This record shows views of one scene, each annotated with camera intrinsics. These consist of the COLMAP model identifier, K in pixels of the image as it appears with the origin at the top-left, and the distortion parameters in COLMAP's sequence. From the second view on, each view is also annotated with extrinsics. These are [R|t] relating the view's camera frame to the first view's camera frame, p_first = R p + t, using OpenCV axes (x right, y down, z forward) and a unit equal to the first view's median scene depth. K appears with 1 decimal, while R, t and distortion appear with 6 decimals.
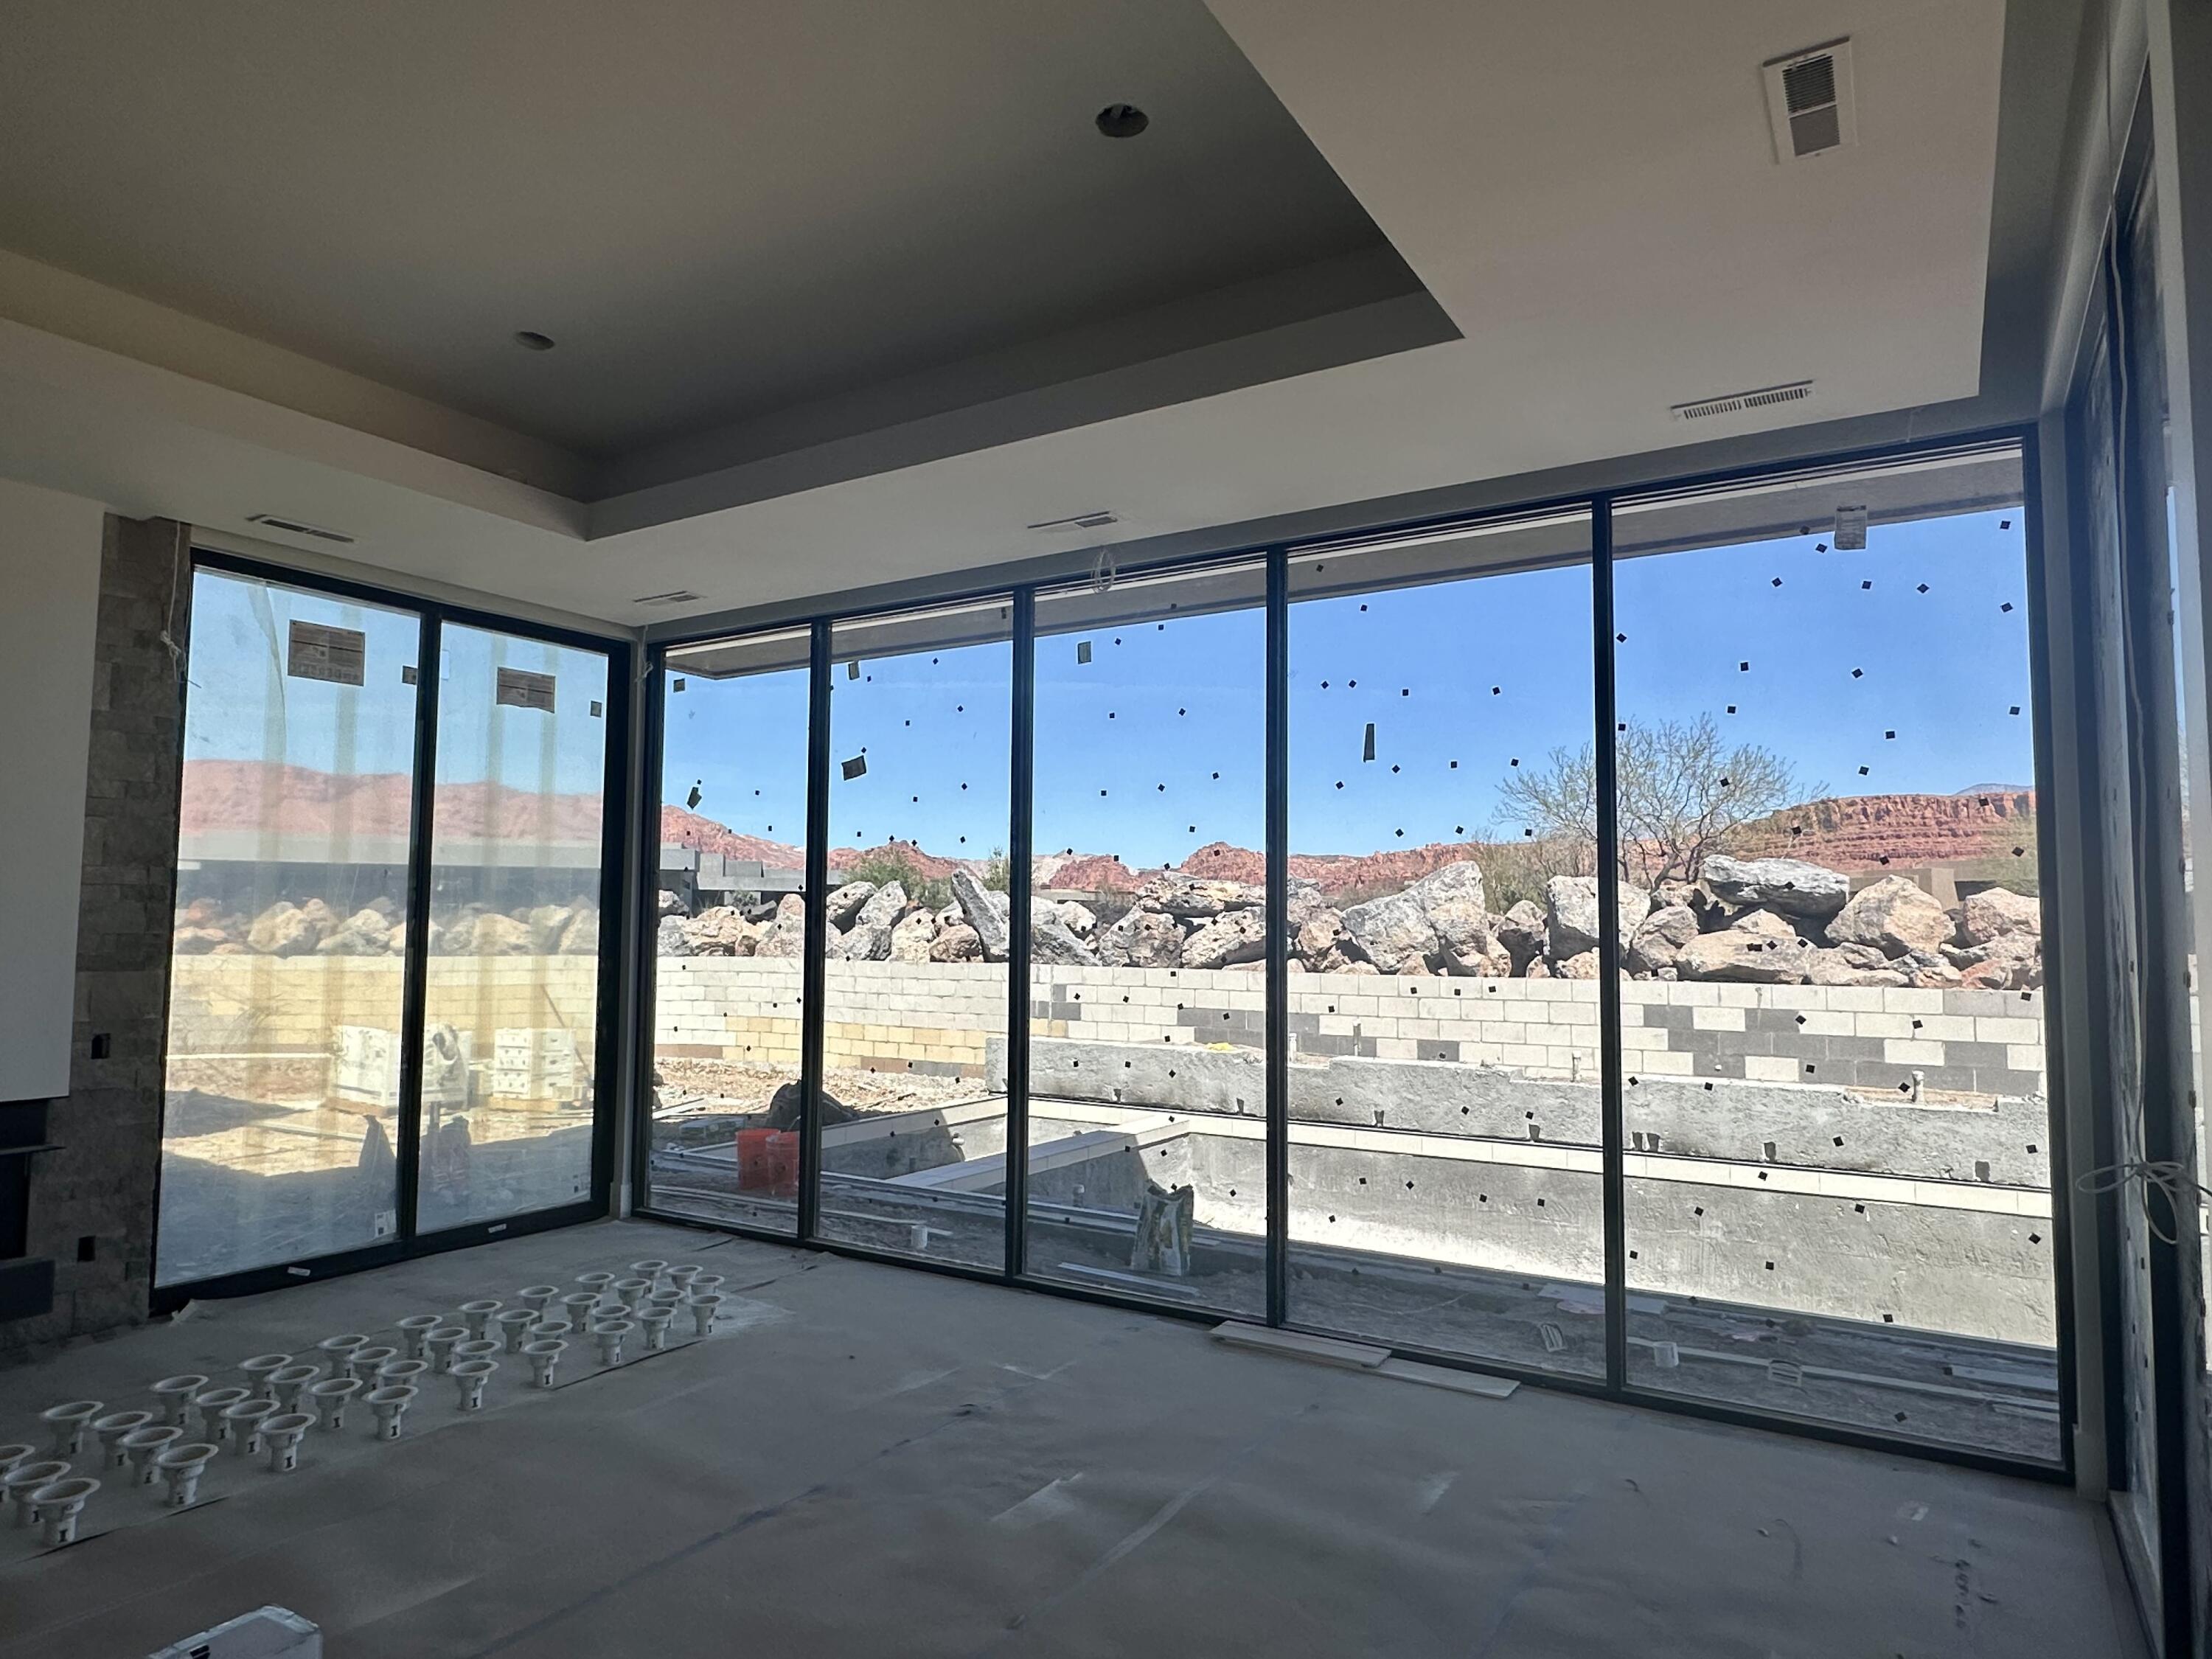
lens RADIAL K [[1314.6, 0, 1082.4], [0, 1314.6, 836.5], [0, 0, 1]] dist [-0.005646, 0.001868]
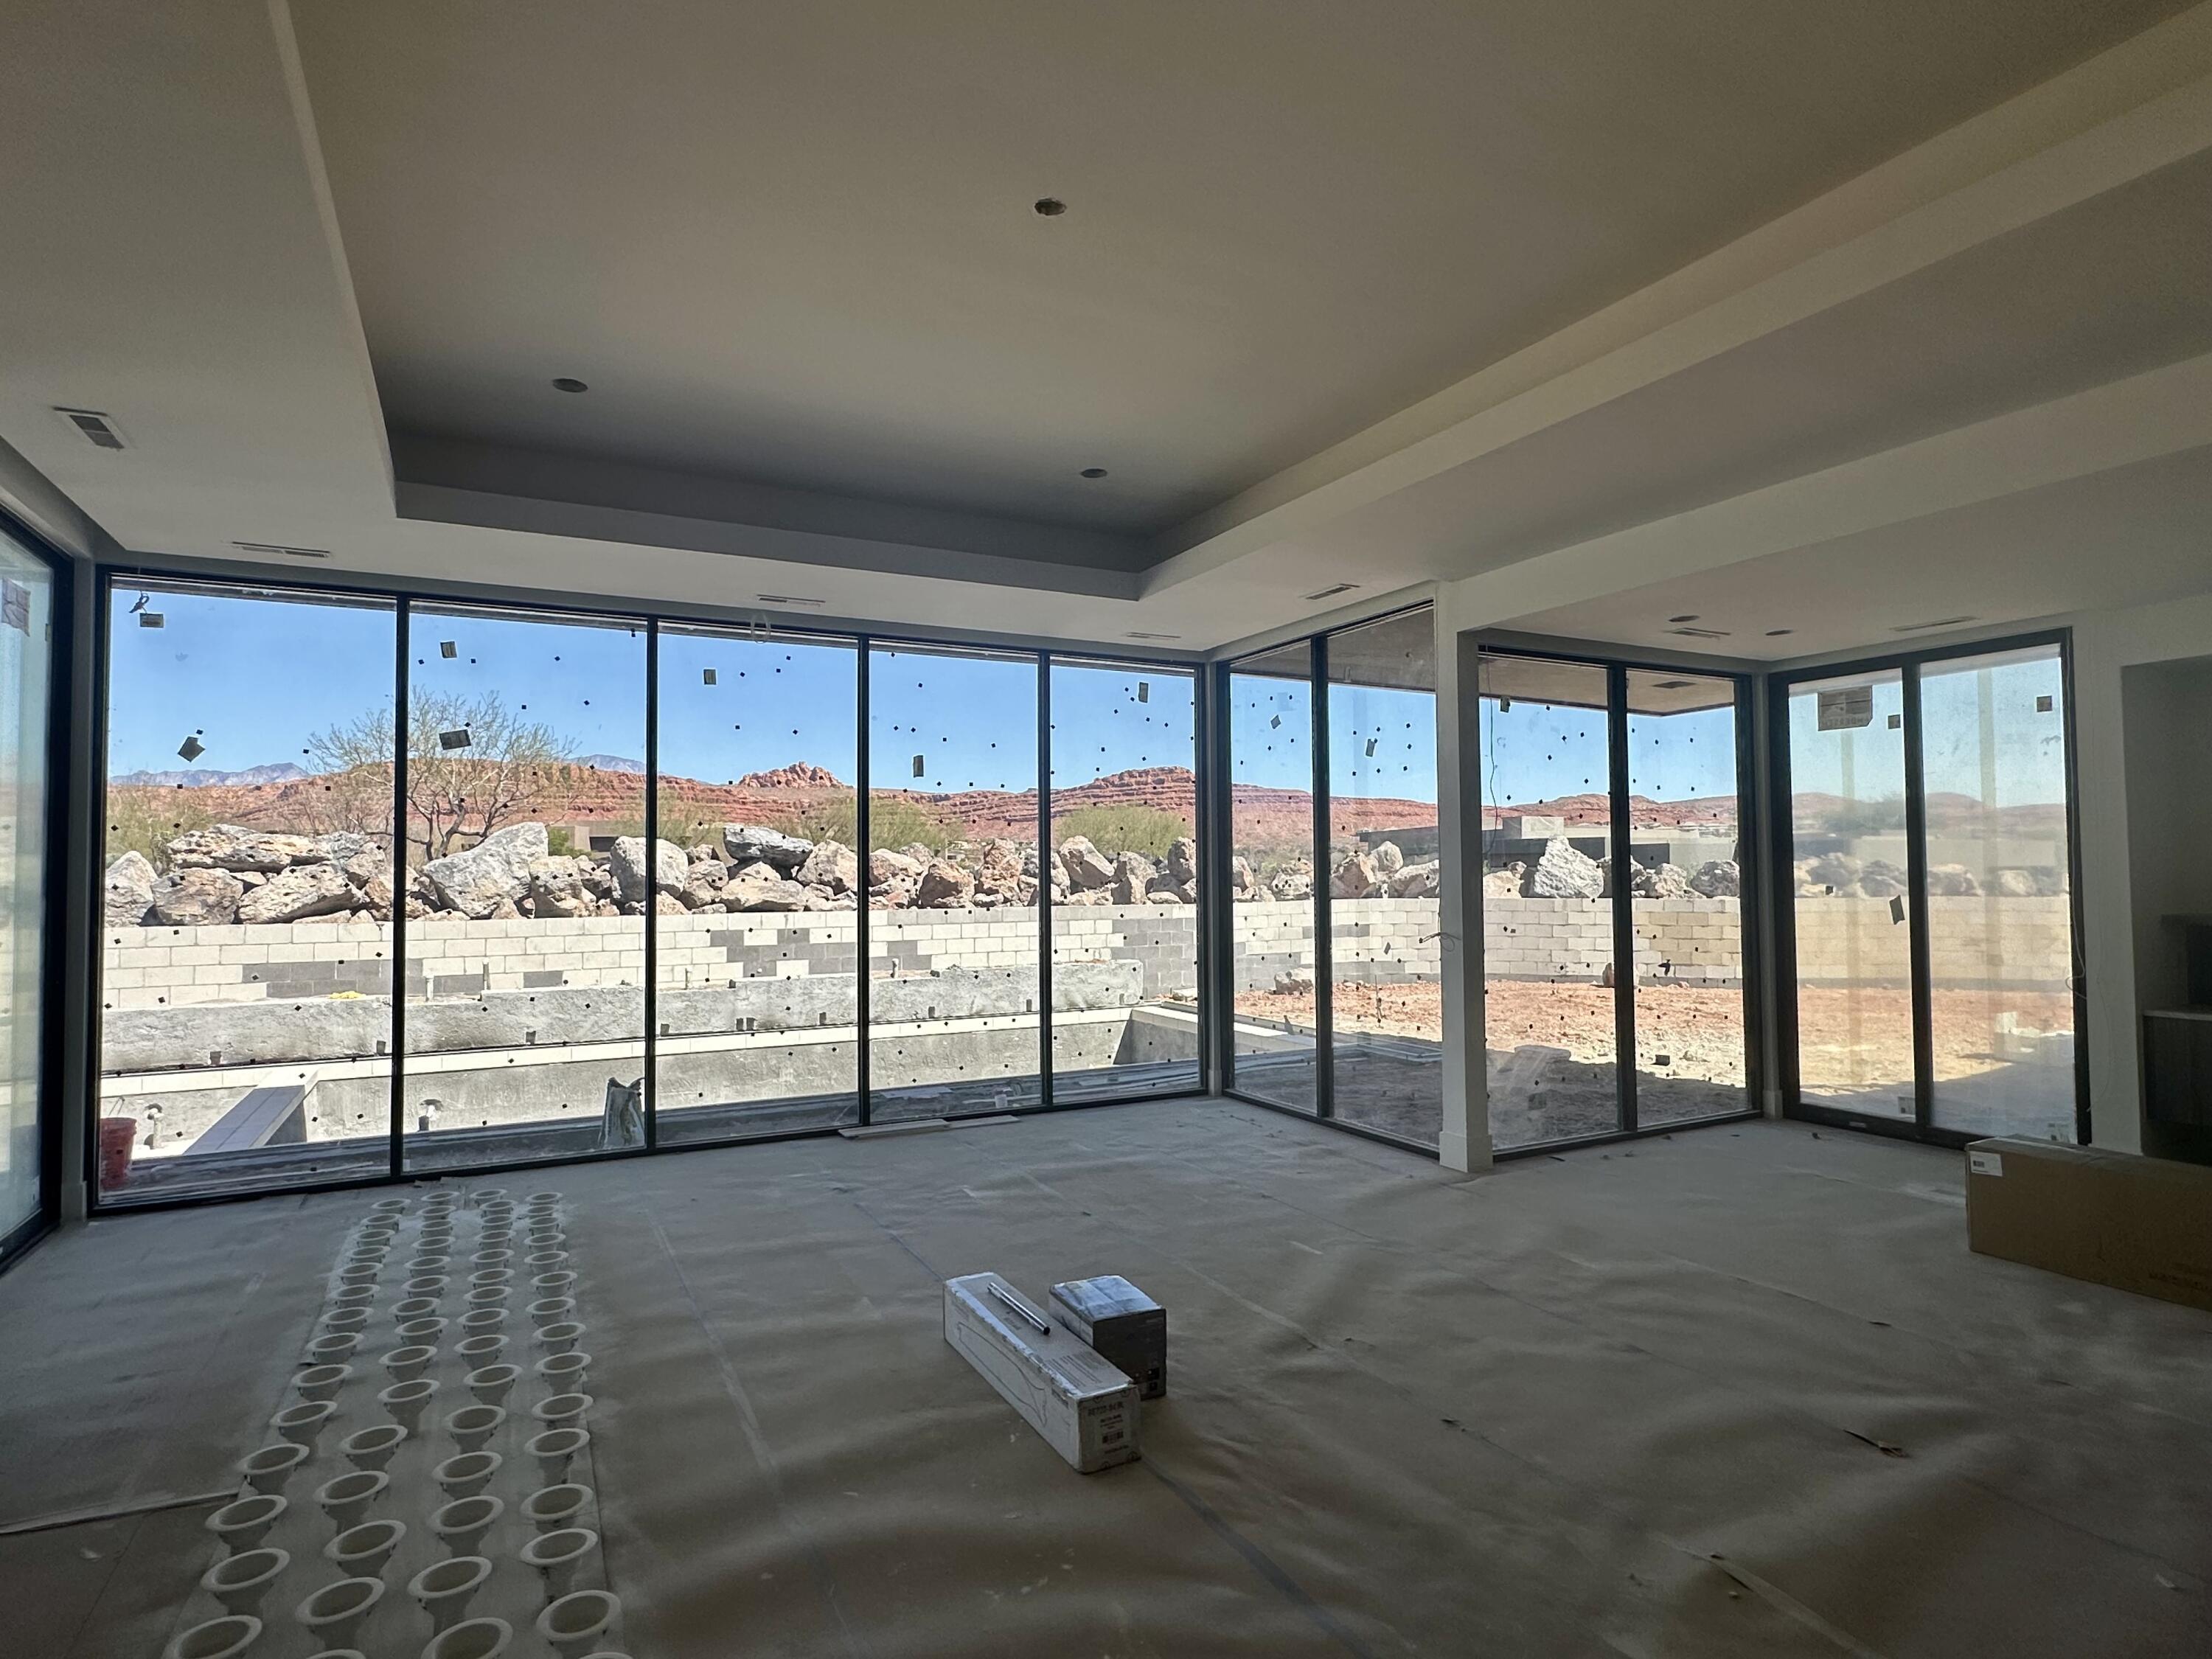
lens RADIAL K [[1187.9, 0, 1101.5], [0, 1187.9, 831.3], [0, 0, 1]] dist [-0.003598, 0.001661]
pose [[0.500532, 0.018053, 0.865530, -0.472168], [-0.046435, 0.998903, 0.006019, -0.004111], [-0.864472, -0.043203, 0.500821, 0.019601]]
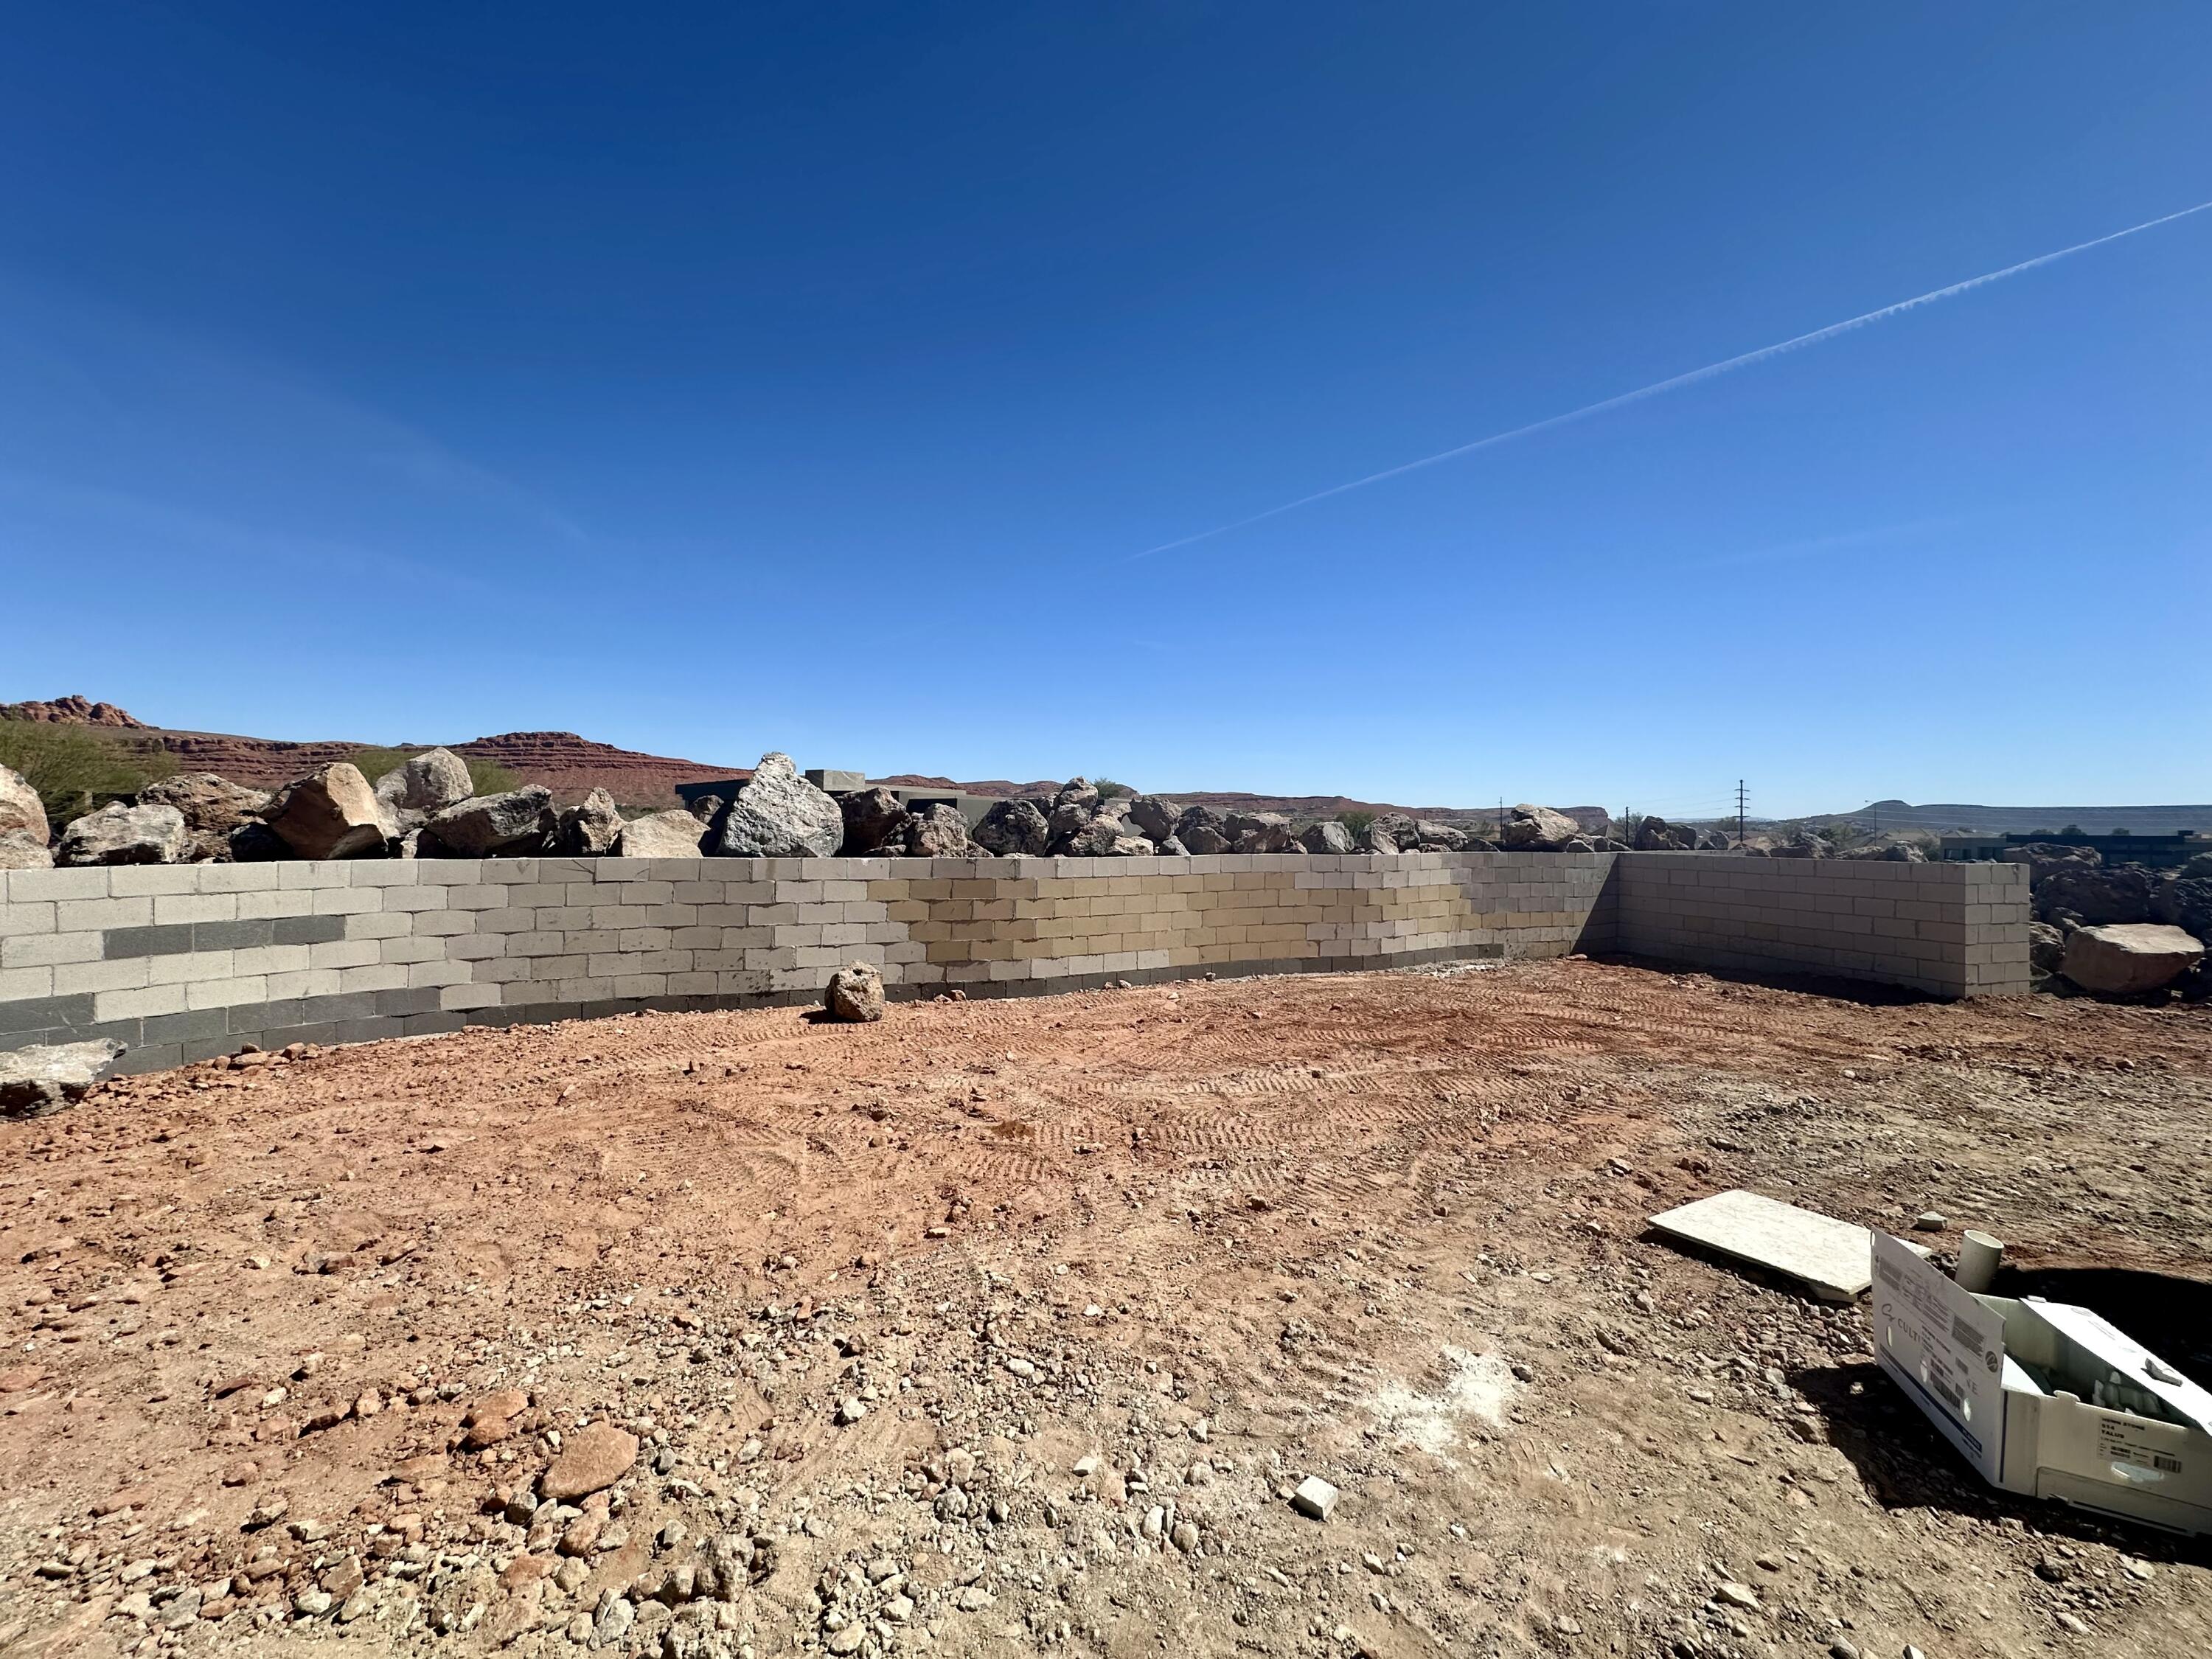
lens RADIAL K [[886.0, 0, 1124.0], [0, 886.0, 818.4], [0, 0, 1]] dist [-0.003484, 0.000535]
pose [[-0.101538, 0.003671, 0.994825, 0.562069], [-0.074860, 0.997130, -0.011320, 0.025188], [-0.992011, -0.075622, -0.100972, 0.081461]]
